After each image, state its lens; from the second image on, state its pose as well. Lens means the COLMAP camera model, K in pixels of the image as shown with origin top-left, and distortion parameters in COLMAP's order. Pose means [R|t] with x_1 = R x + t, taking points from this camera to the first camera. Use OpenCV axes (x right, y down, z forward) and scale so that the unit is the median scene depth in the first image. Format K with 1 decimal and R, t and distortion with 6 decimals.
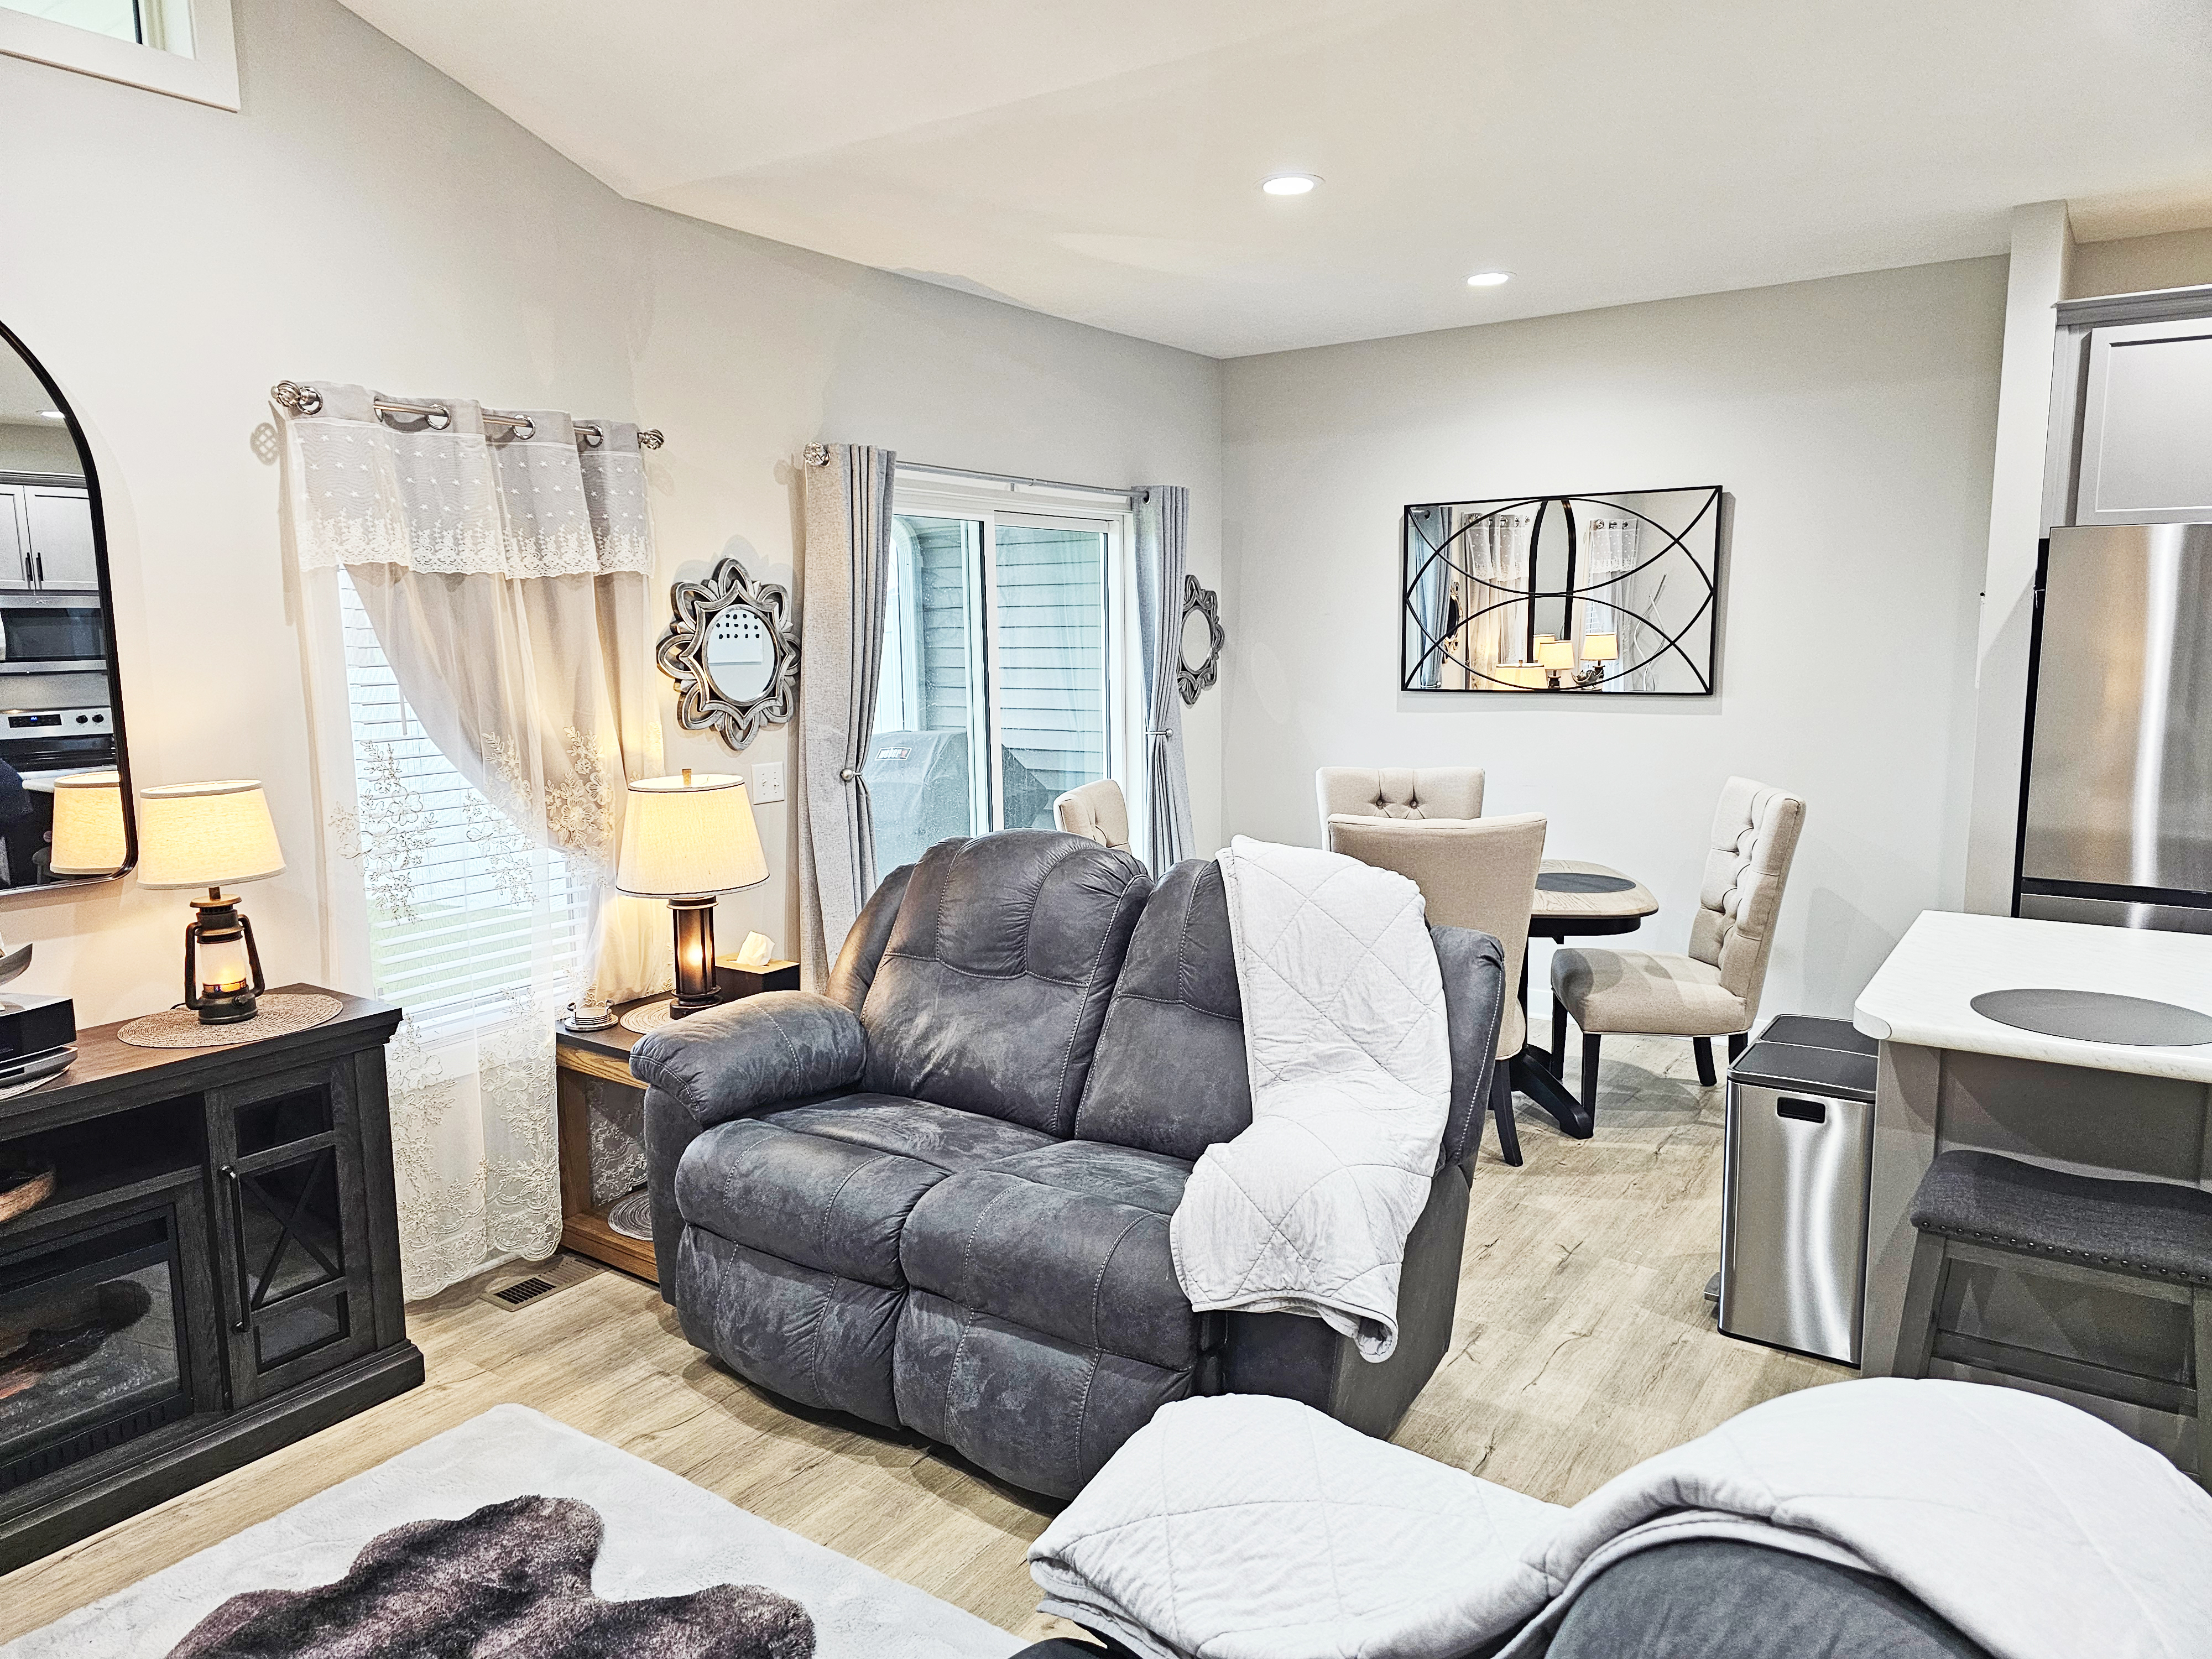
lens RADIAL K [[1483.9, 0, 1108.1], [0, 1483.9, 832.6], [0, 0, 1]] dist [0.063049, -0.053951]
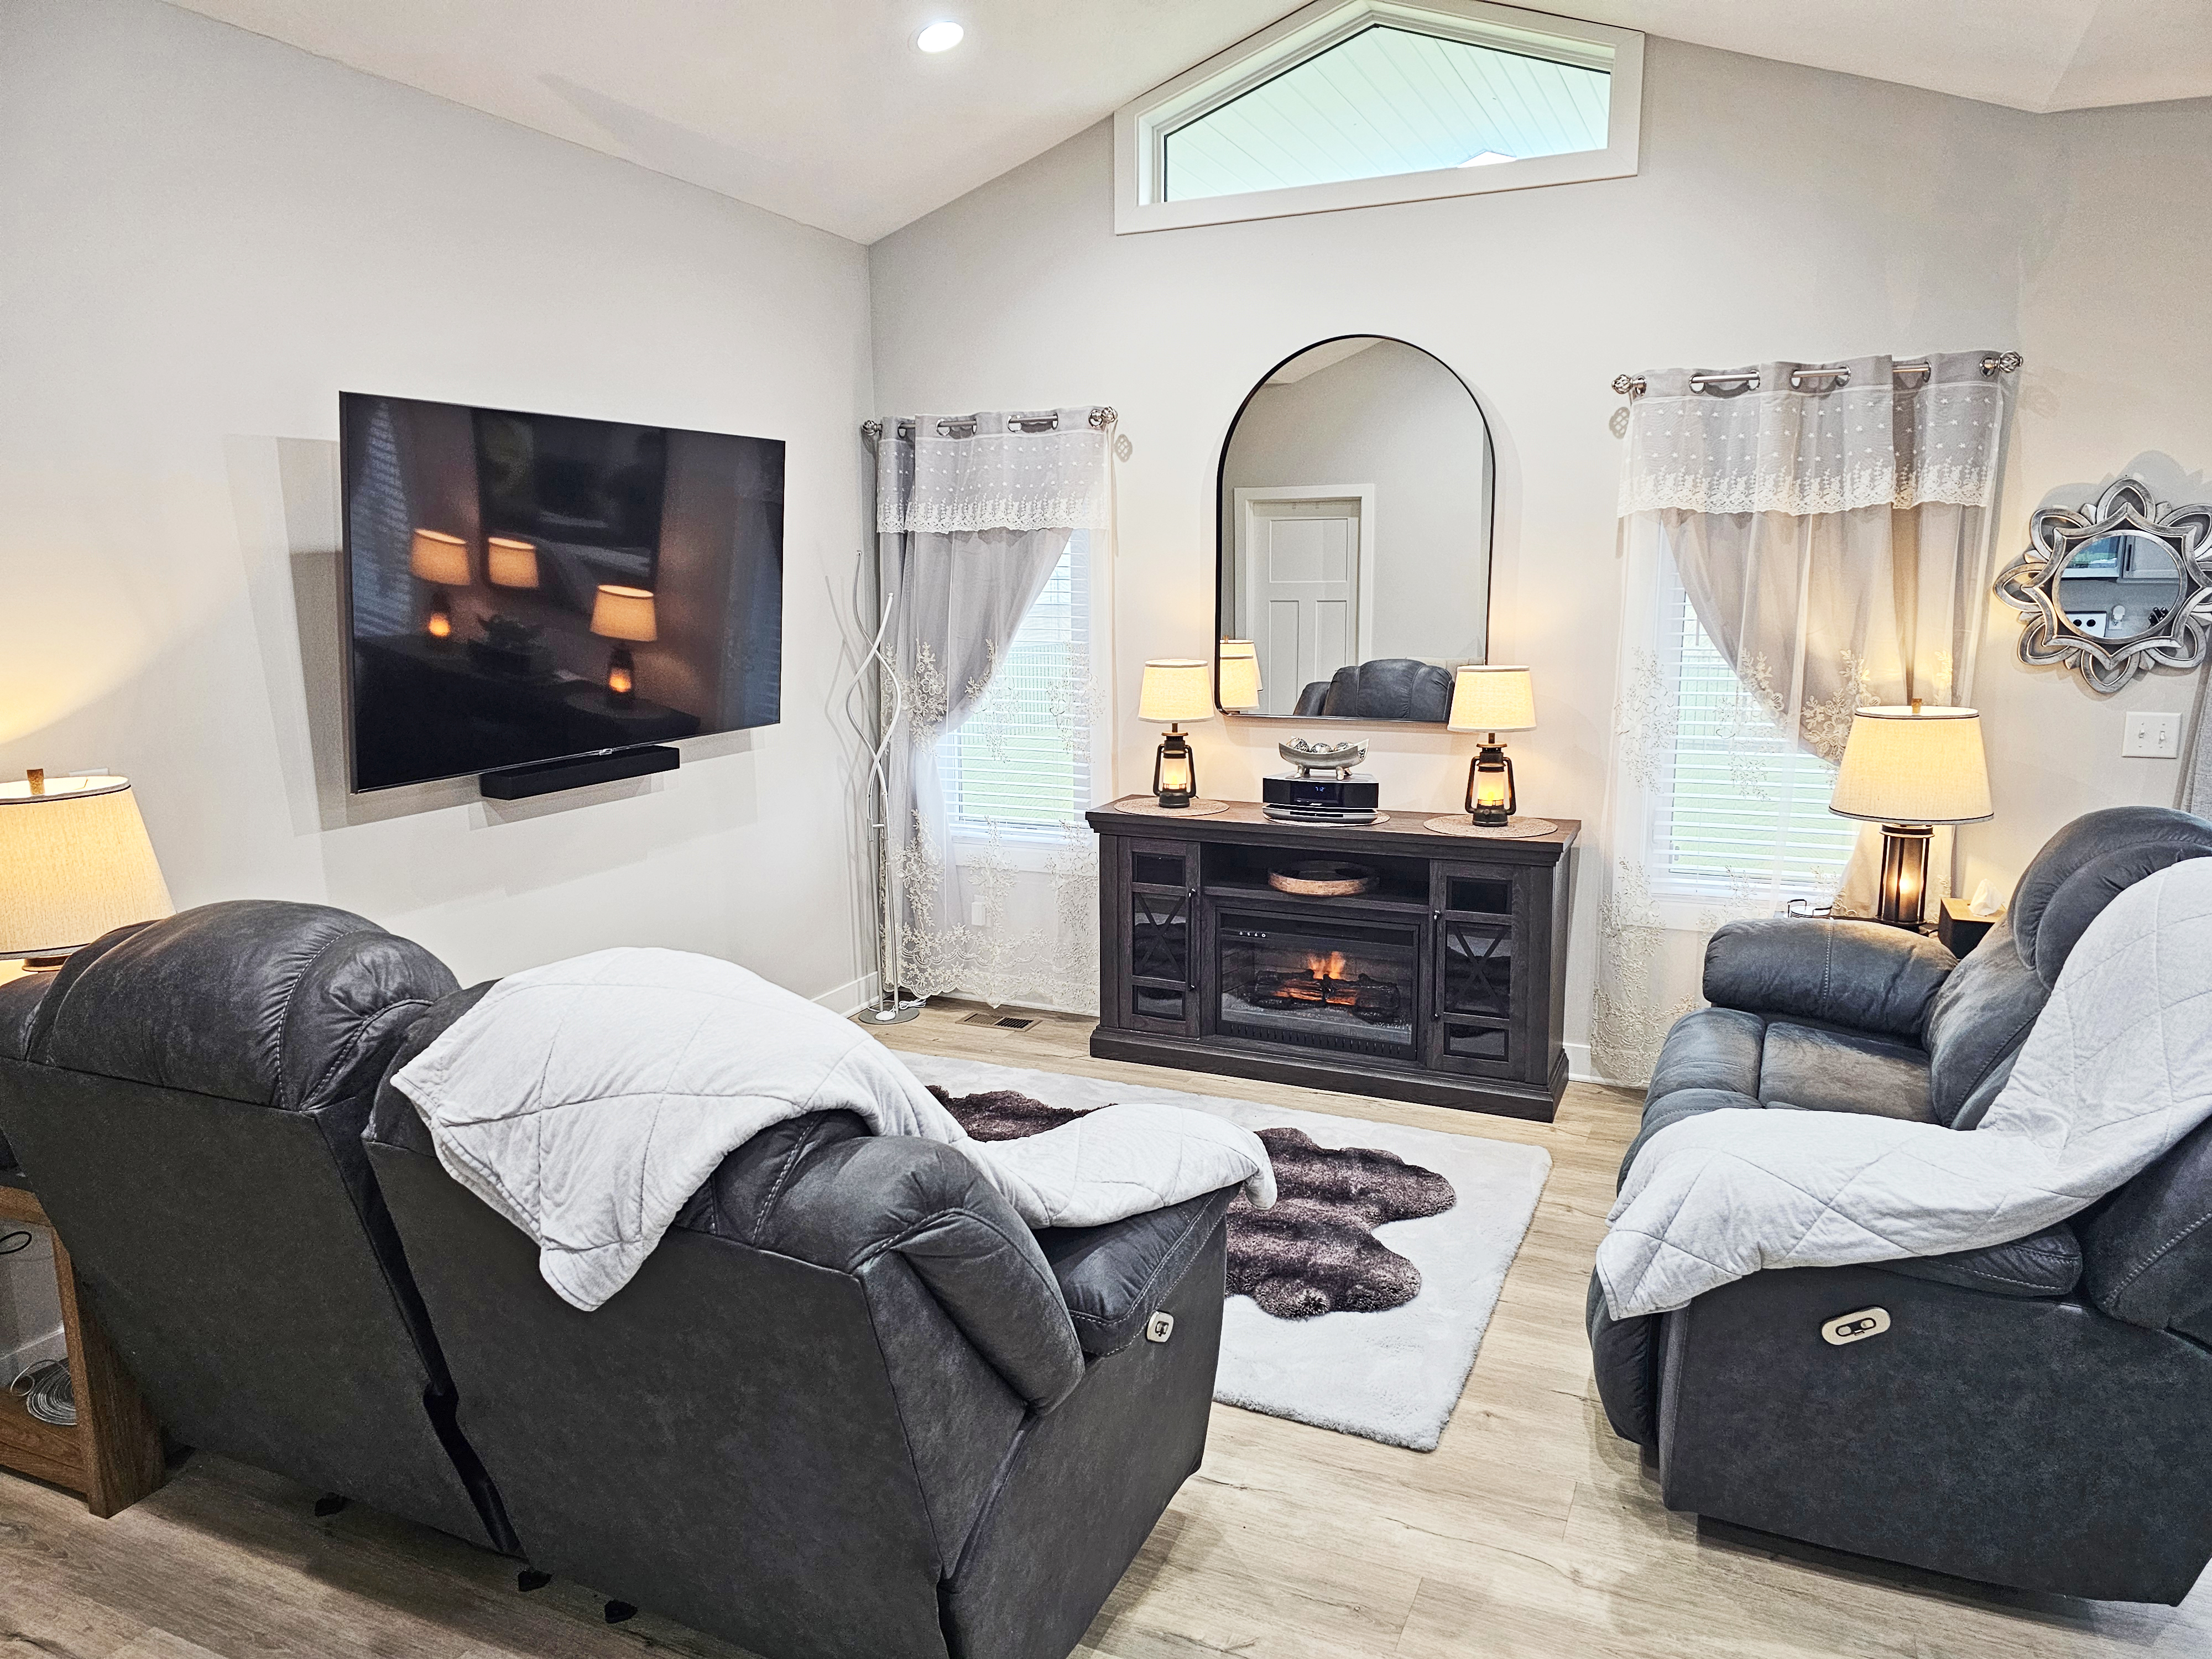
lens RADIAL K [[1483.9, 0, 1107.8], [0, 1483.9, 827.4], [0, 0, 1]] dist [0.063049, -0.053951]
pose [[0.170709, 0.177511, -0.969200, 0.701550], [-0.134801, 0.978597, 0.155489, -0.046835], [0.976057, 0.104106, 0.190984, 0.314806]]
